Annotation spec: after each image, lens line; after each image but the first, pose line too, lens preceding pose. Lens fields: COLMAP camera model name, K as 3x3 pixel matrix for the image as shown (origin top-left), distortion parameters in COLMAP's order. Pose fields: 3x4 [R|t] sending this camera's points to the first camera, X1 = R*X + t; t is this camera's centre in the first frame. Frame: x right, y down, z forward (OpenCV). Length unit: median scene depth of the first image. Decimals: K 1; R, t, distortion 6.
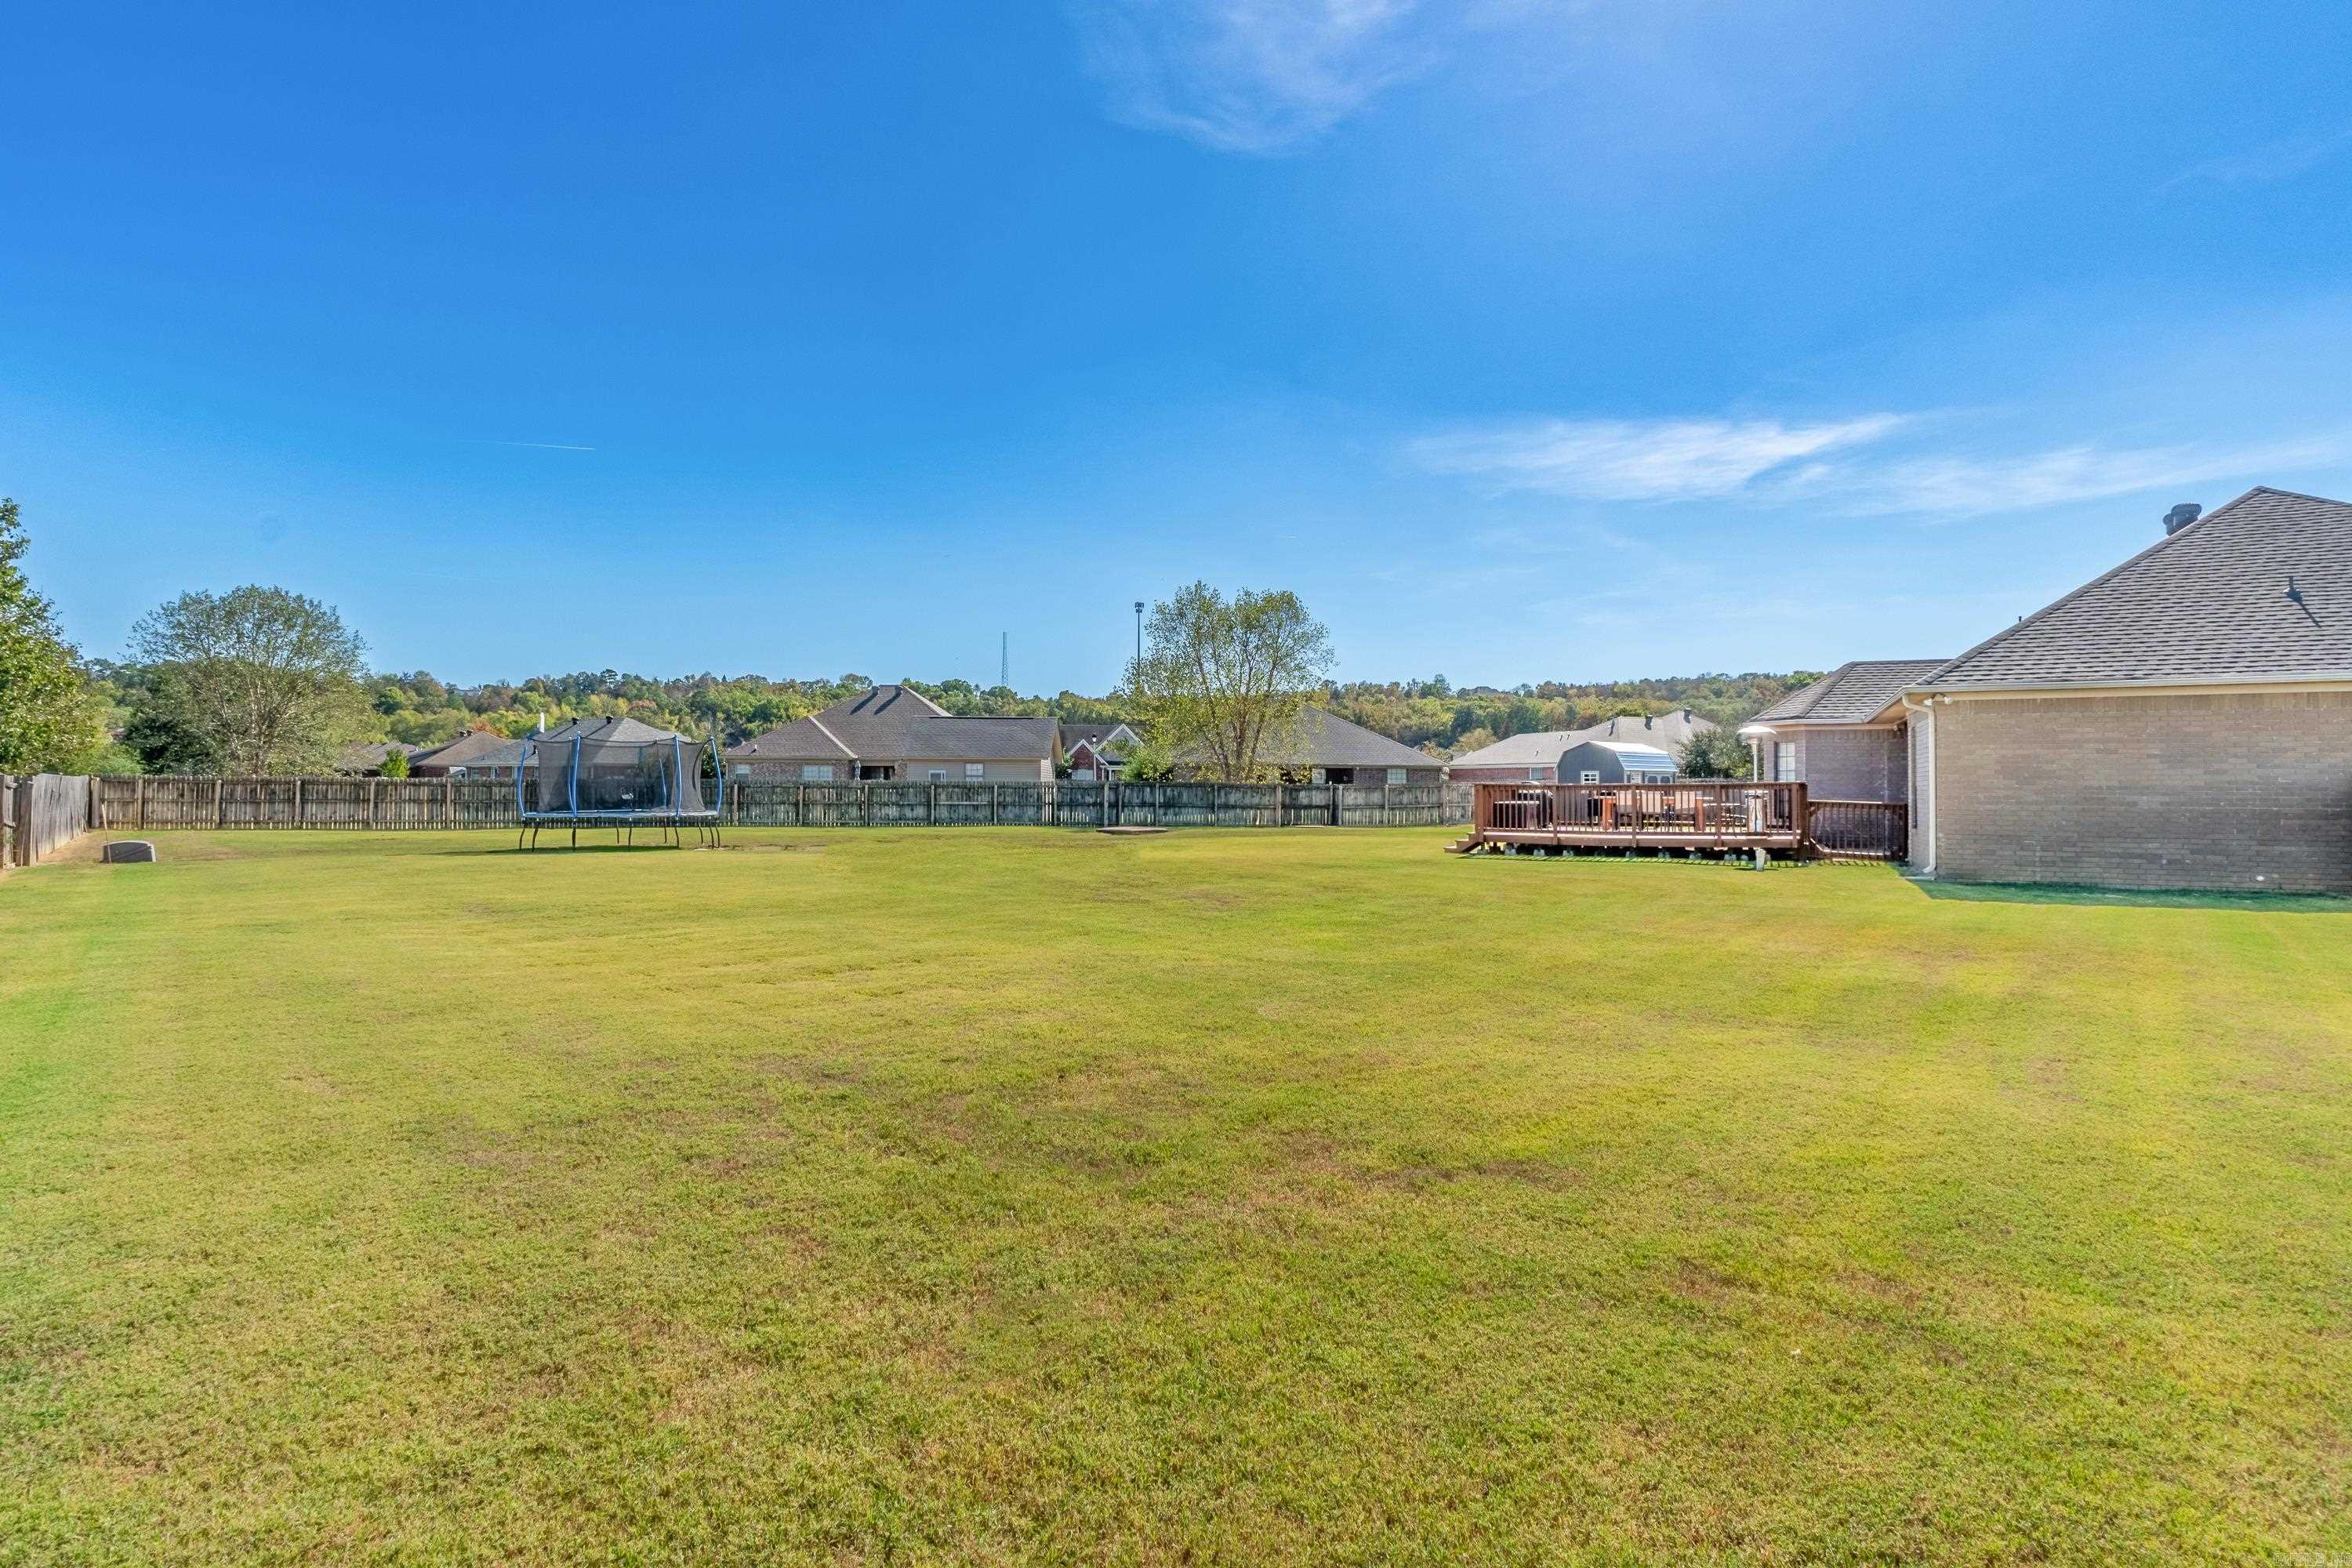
lens RADIAL K [[1351.1, 0, 1169.5], [0, 1351.1, 778.2], [0, 0, 1]] dist [0.006090, 0.000275]
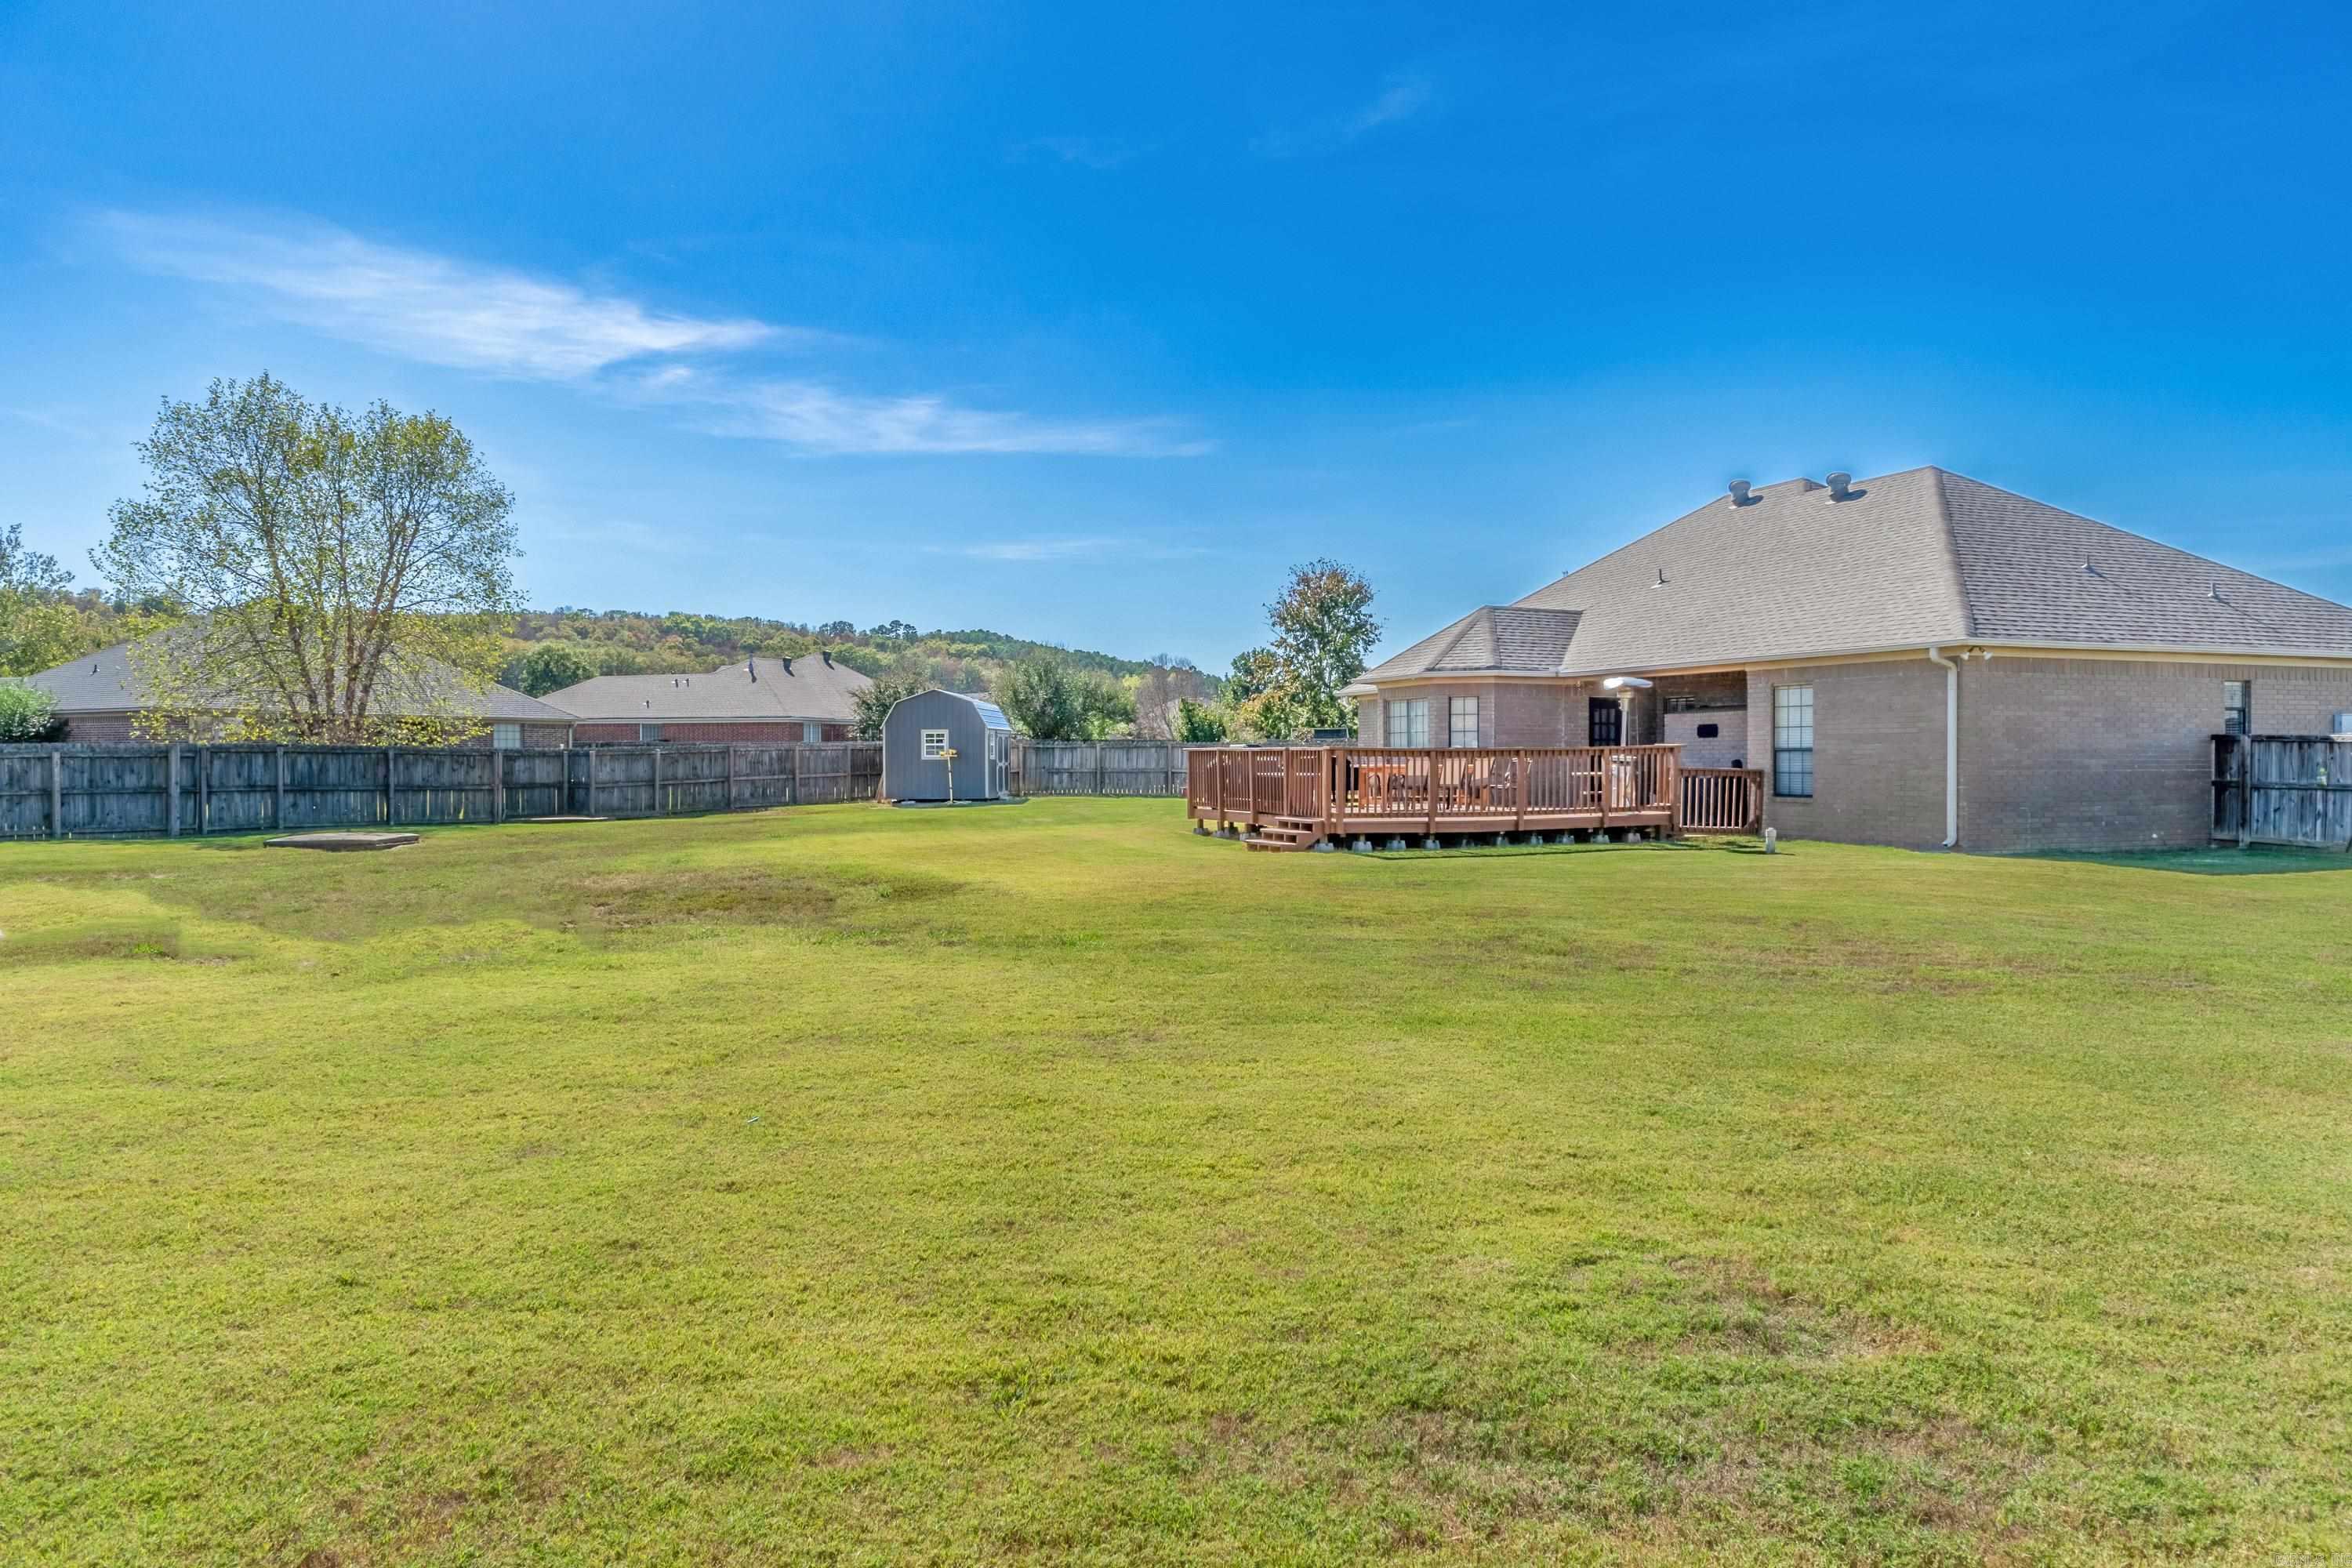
lens RADIAL K [[1617.4, 0, 1187.3], [0, 1617.4, 788.4], [0, 0, 1]] dist [0.035786, -0.003990]
pose [[0.647404, -0.020534, 0.761870, -0.262469], [-0.002180, 0.999583, 0.028793, 0.000555], [-0.762144, -0.020301, 0.647090, 0.301287]]
